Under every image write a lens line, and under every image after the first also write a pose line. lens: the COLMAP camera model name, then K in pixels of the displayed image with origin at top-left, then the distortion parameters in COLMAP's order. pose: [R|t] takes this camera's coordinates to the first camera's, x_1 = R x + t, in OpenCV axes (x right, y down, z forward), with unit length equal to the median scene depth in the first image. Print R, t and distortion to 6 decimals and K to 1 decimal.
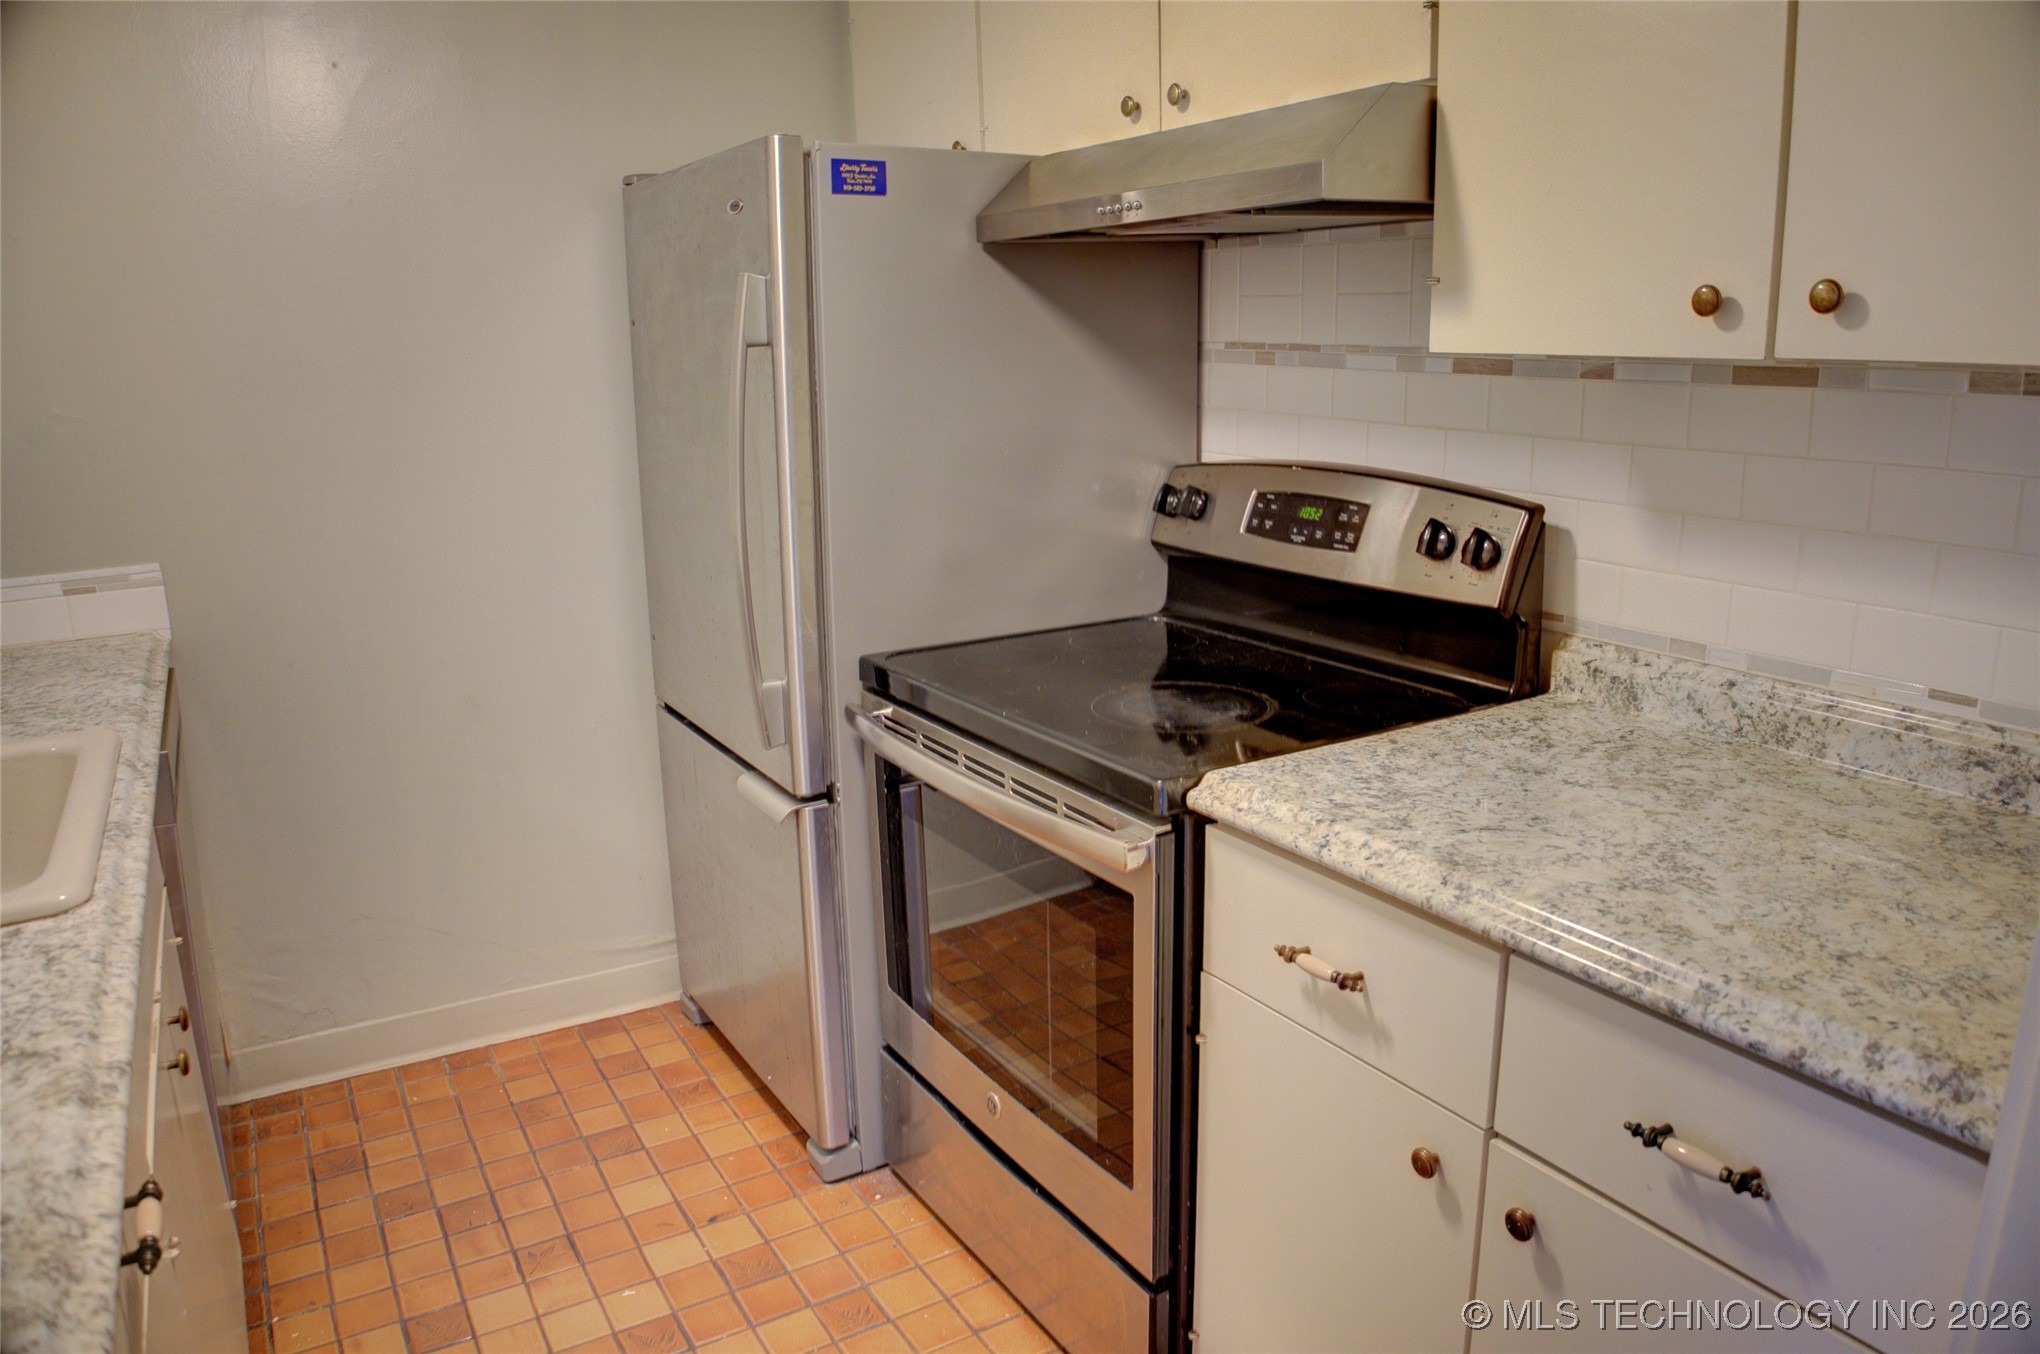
lens RADIAL K [[1334.2, 0, 1007.6], [0, 1334.2, 673.5], [0, 0, 1]] dist [-0.127567, 0.029395]
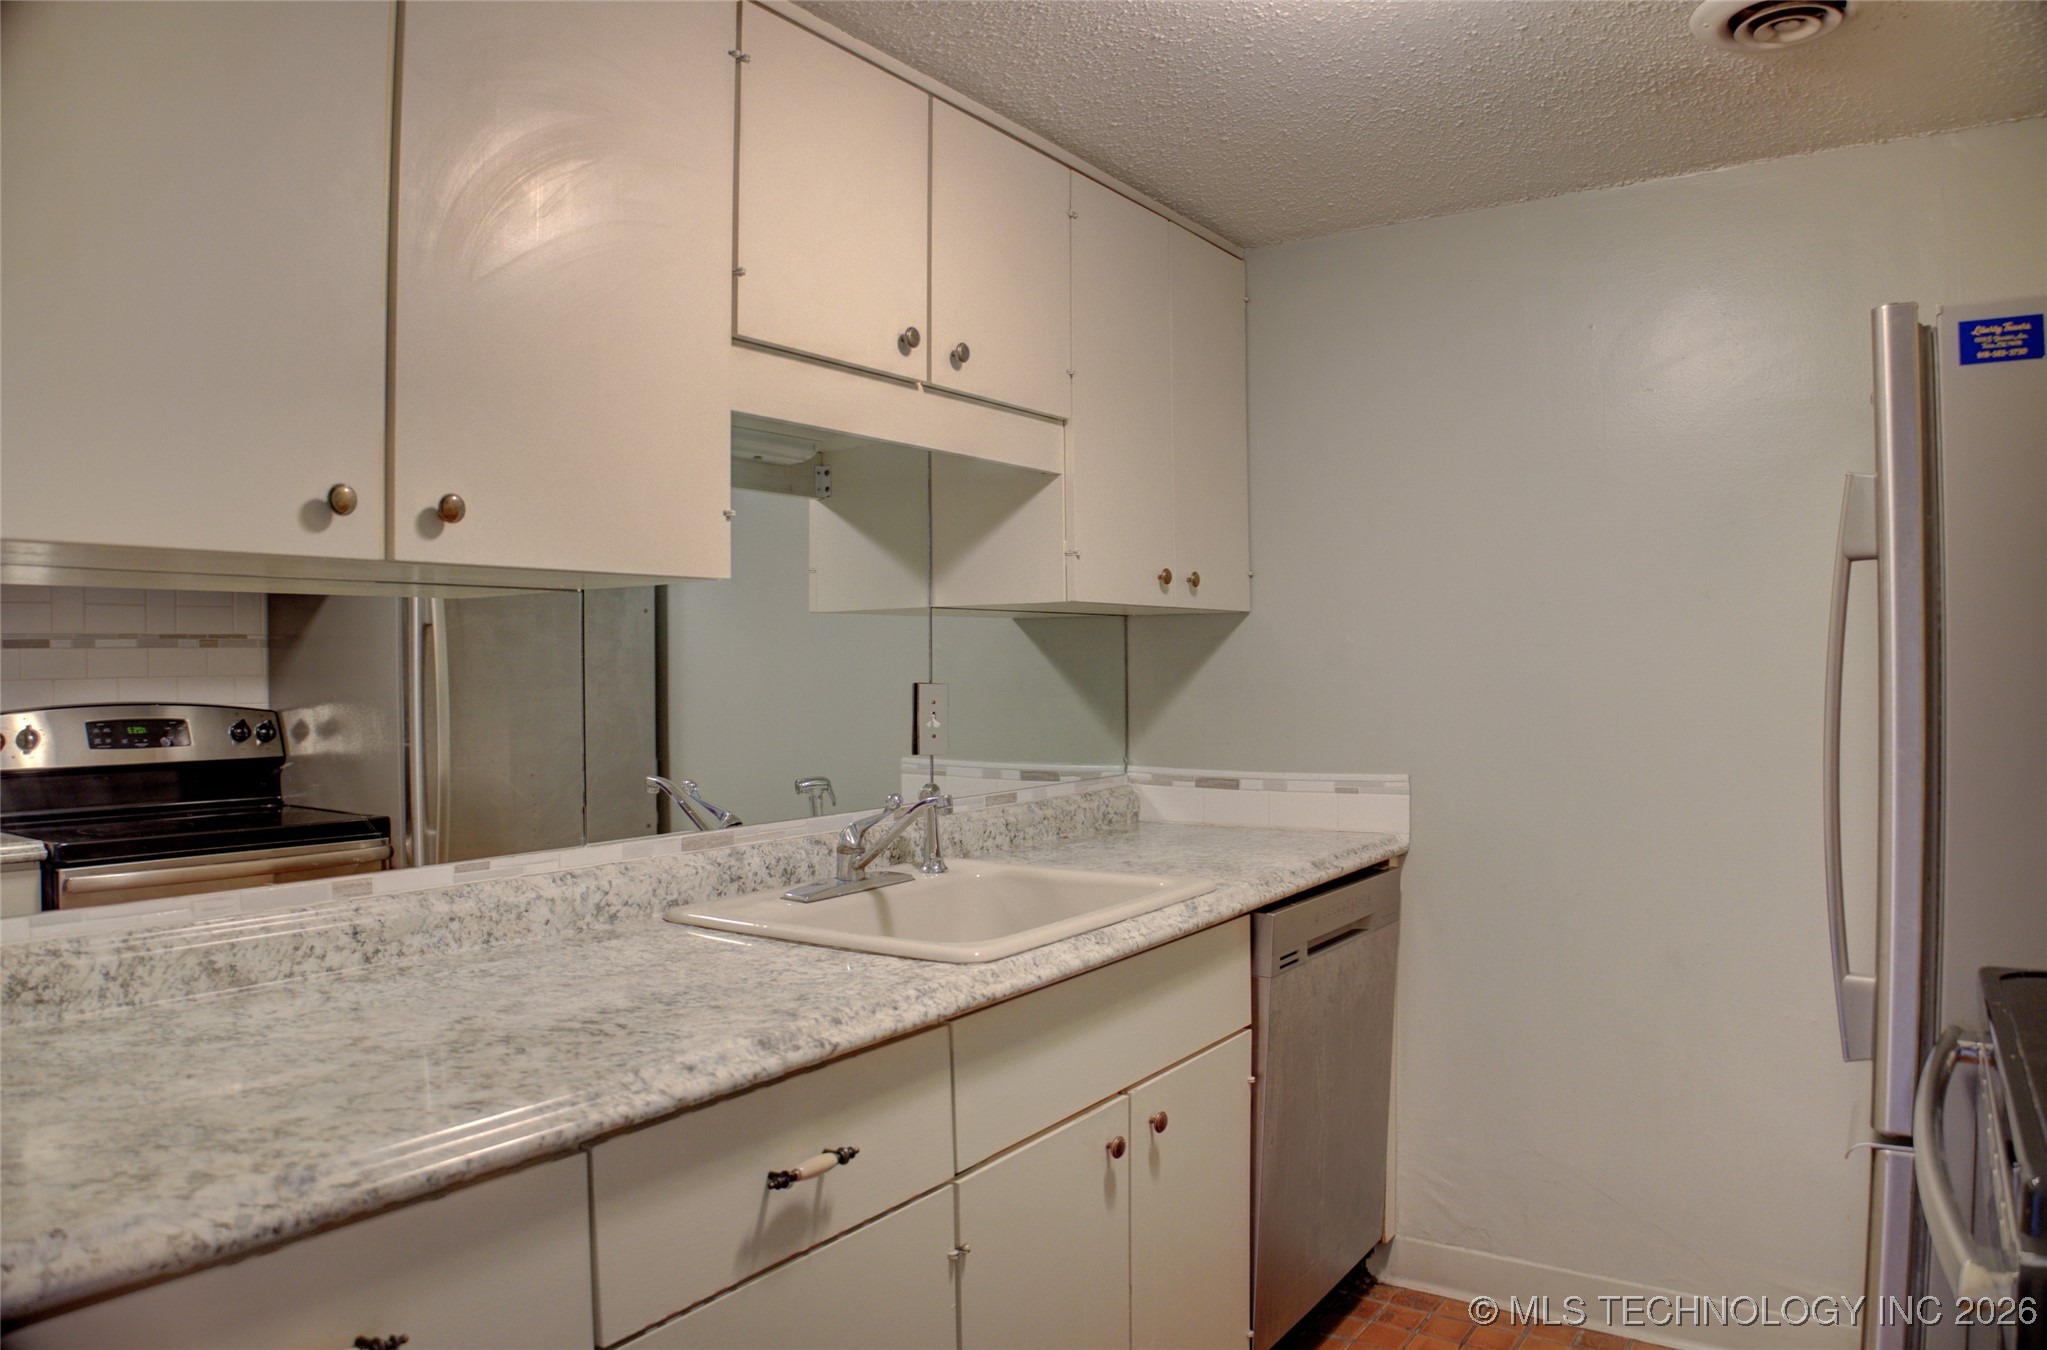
lens RADIAL K [[1338.7, 0, 1042.3], [0, 1338.7, 684.4], [0, 0, 1]] dist [-0.127567, 0.029395]
pose [[0.431011, 0.017923, -0.902169, 0.311827], [-0.211736, 0.973897, -0.081809, 0.001742], [0.877153, 0.226282, 0.423555, 0.233403]]
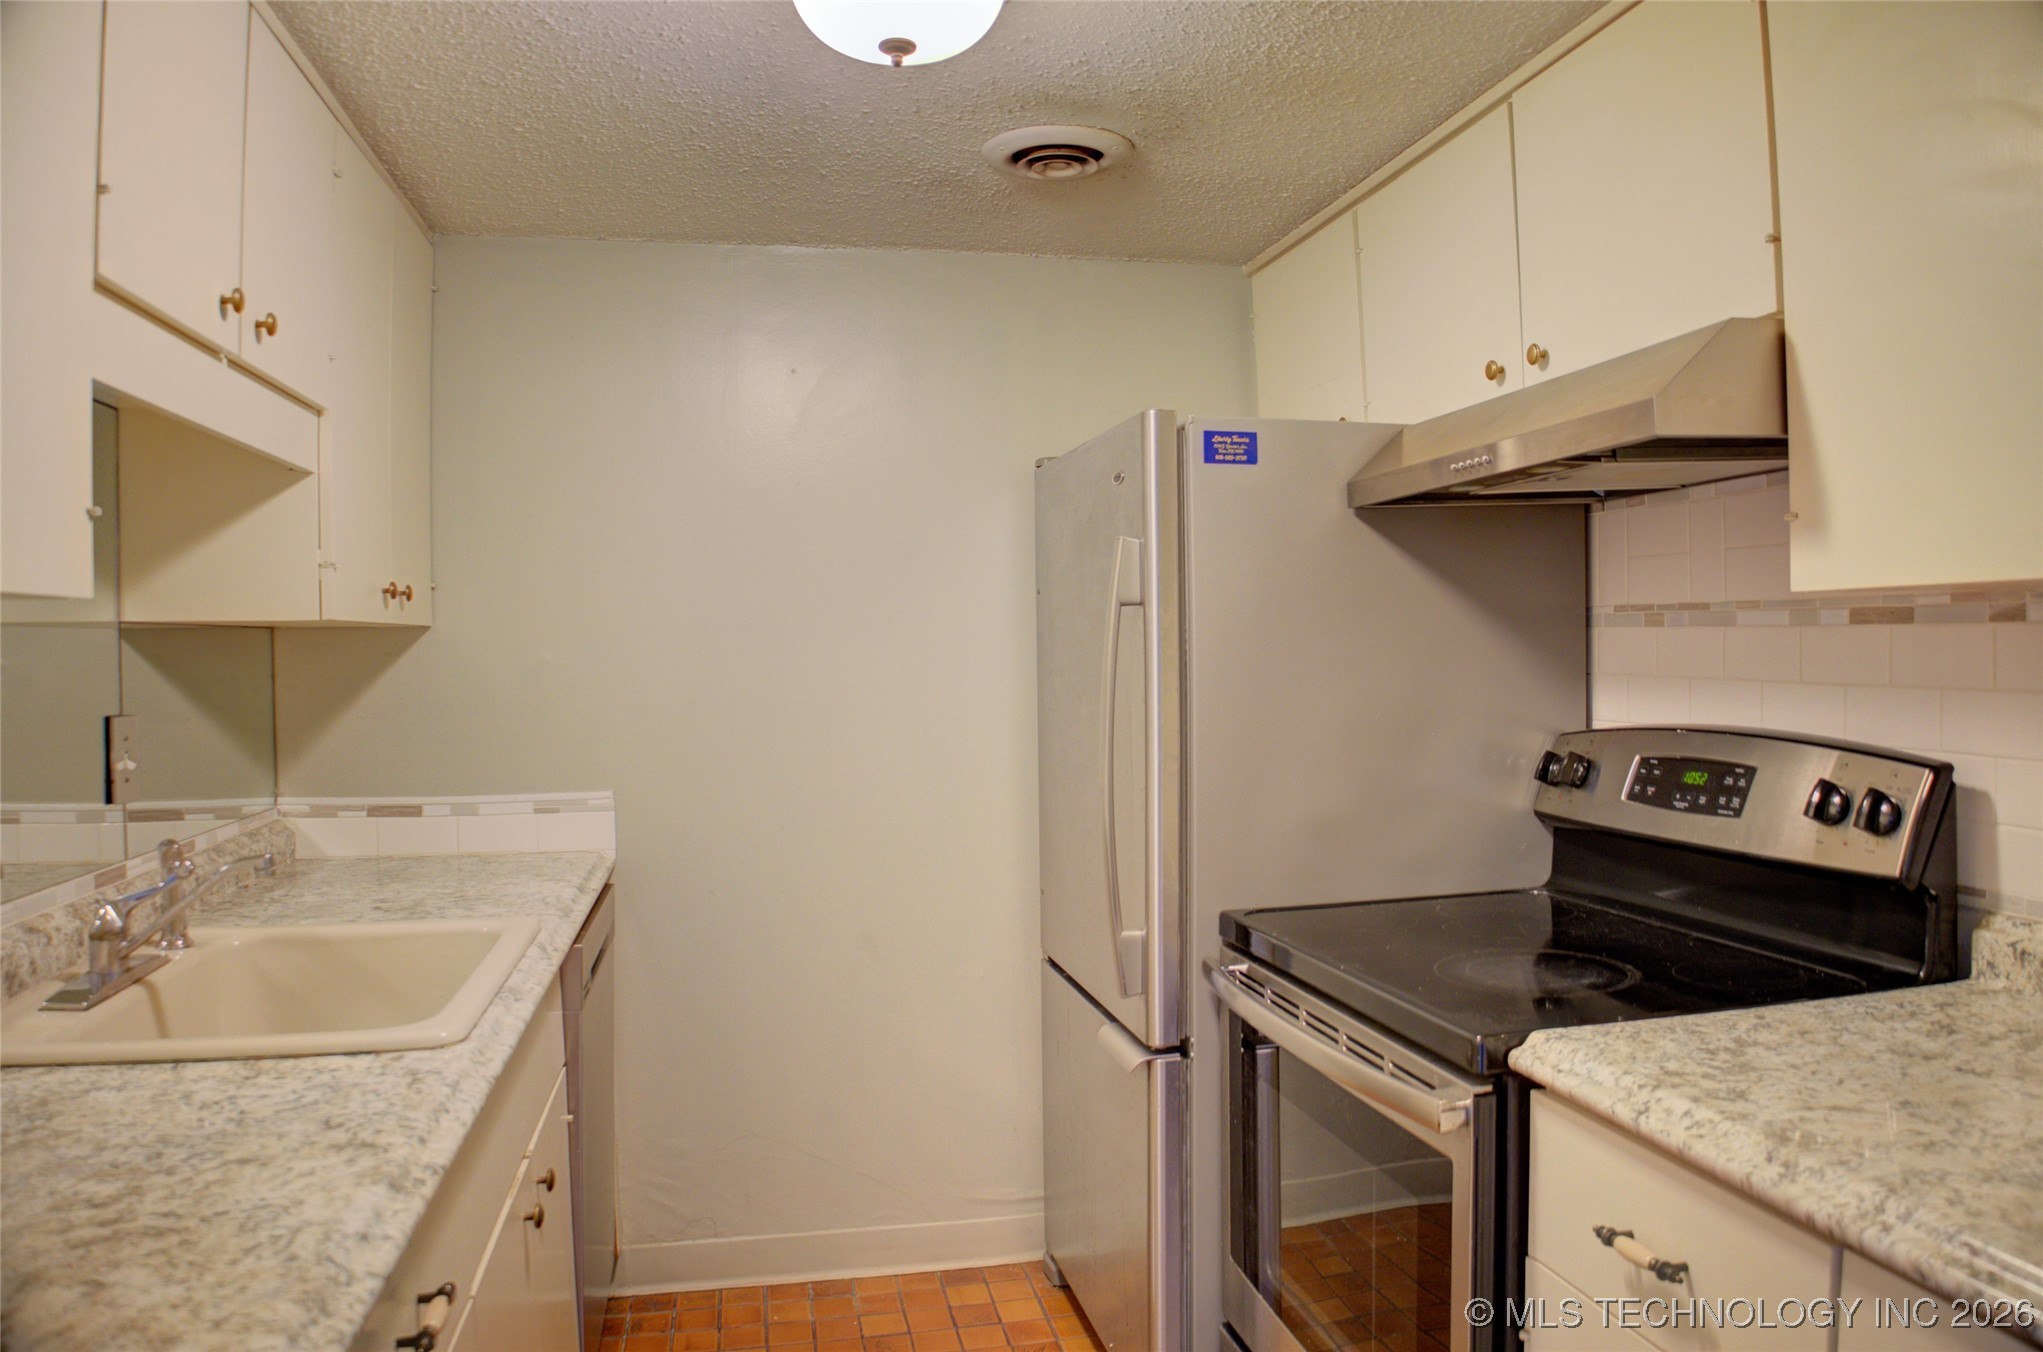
lens RADIAL K [[1336.1, 0, 1026.3], [0, 1336.1, 694.9], [0, 0, 1]] dist [-0.127567, 0.029395]
pose [[0.946148, 0.012155, -0.323505, 0.079420], [-0.078134, 0.978327, -0.191759, 0.034163], [0.314163, 0.206710, 0.926592, -0.002791]]
